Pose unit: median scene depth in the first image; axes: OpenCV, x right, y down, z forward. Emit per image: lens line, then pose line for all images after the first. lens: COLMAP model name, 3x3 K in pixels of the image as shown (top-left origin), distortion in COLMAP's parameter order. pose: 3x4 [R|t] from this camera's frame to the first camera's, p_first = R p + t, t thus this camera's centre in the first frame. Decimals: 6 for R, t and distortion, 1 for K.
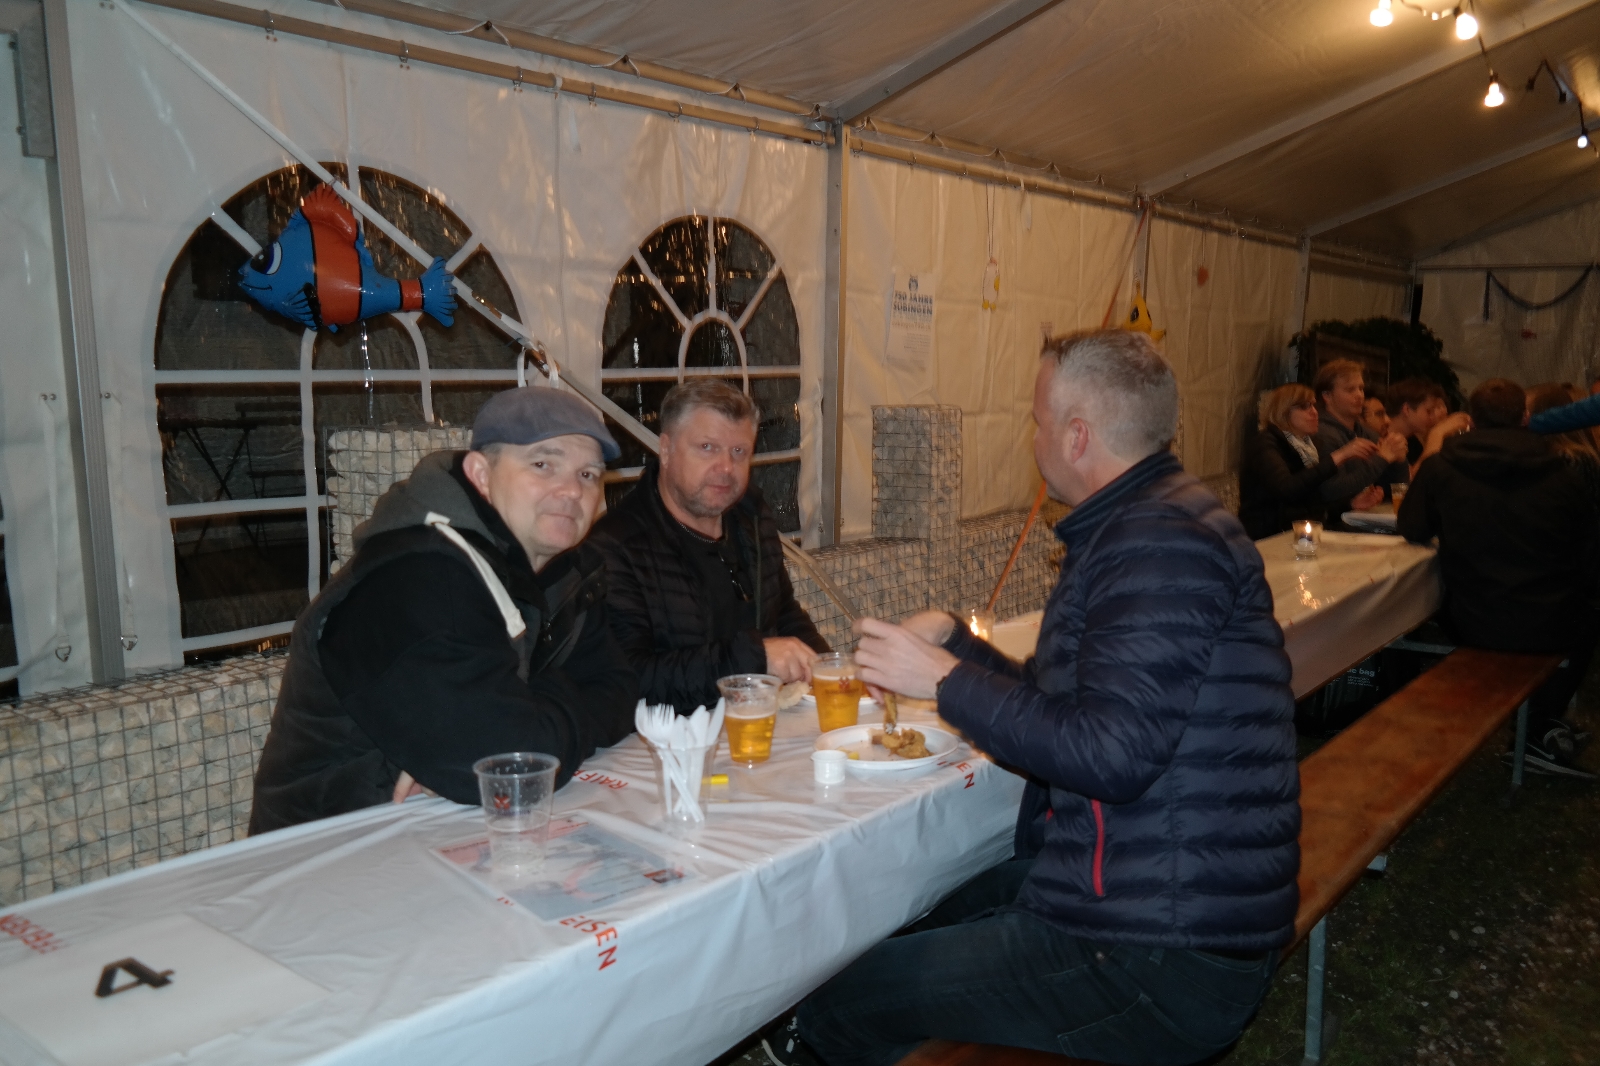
lens RADIAL K [[1289.5, 0, 800.0], [0, 1289.5, 533.0], [0, 0, 1]] dist [0.004331, -0.006409]
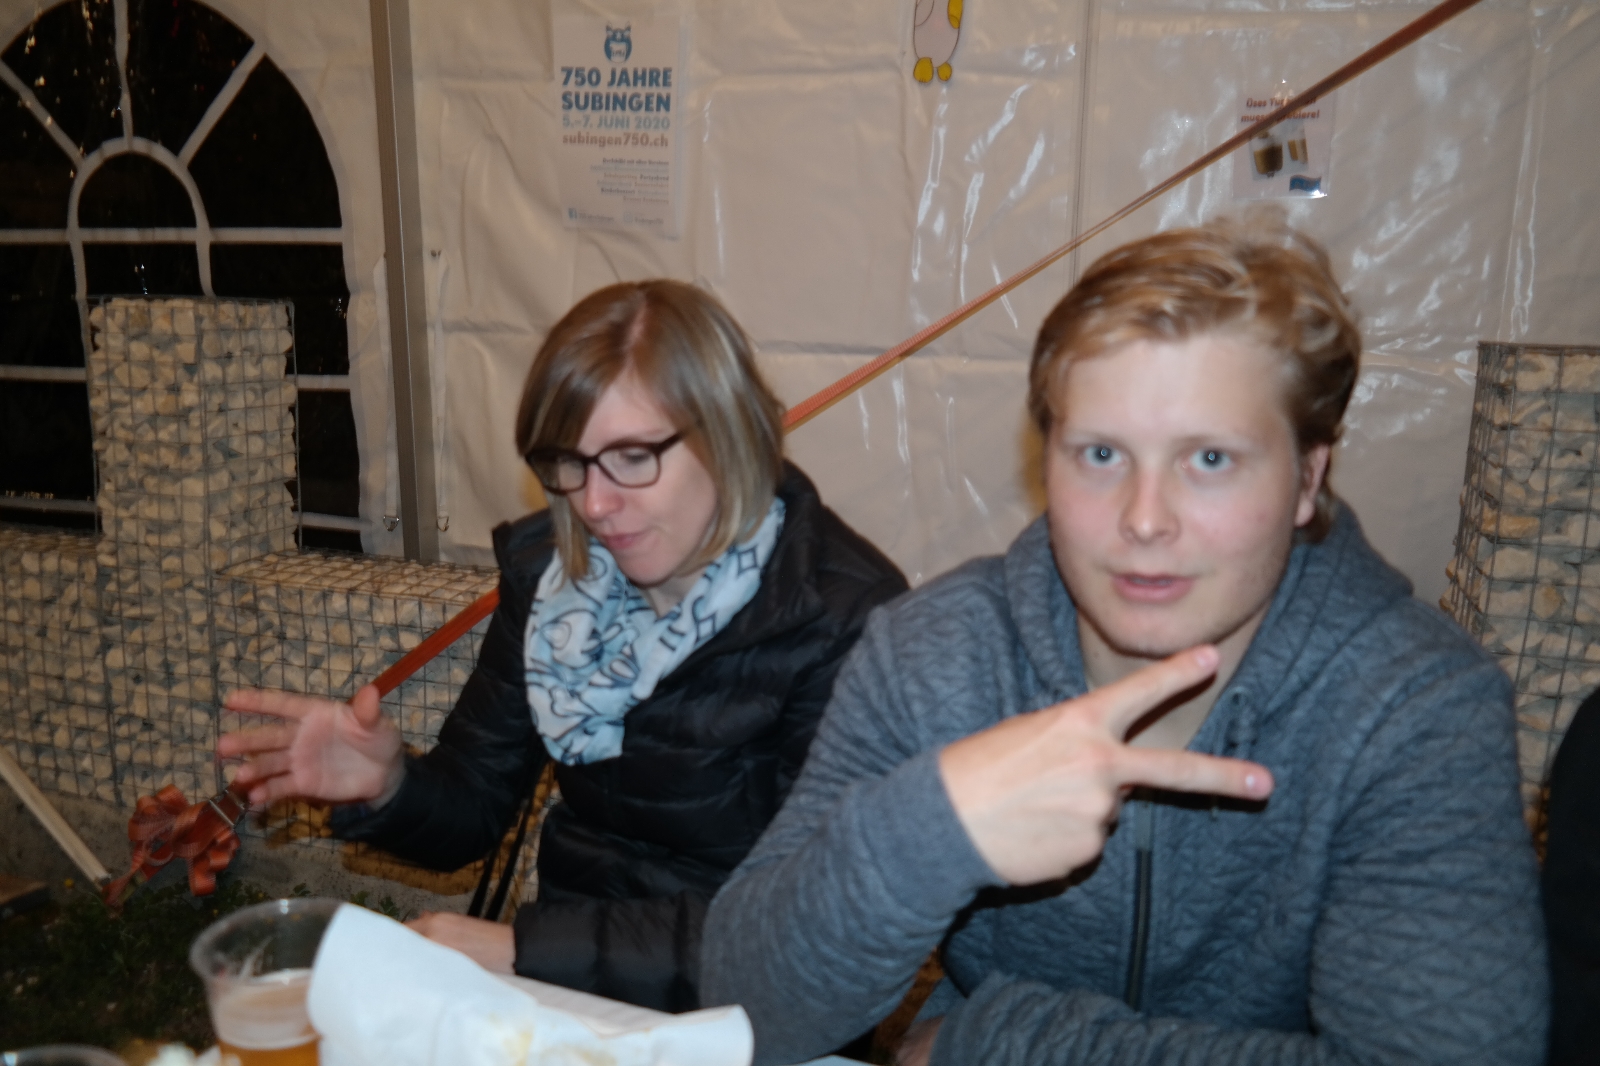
lens RADIAL K [[1289.5, 0, 800.0], [0, 1289.5, 533.0], [0, 0, 1]] dist [0.004331, -0.006409]
pose [[0.371683, 0.220109, -0.901889, 0.657115], [-0.116879, 0.974851, 0.189748, -0.137838], [0.920973, 0.034886, 0.388062, 1.032996]]
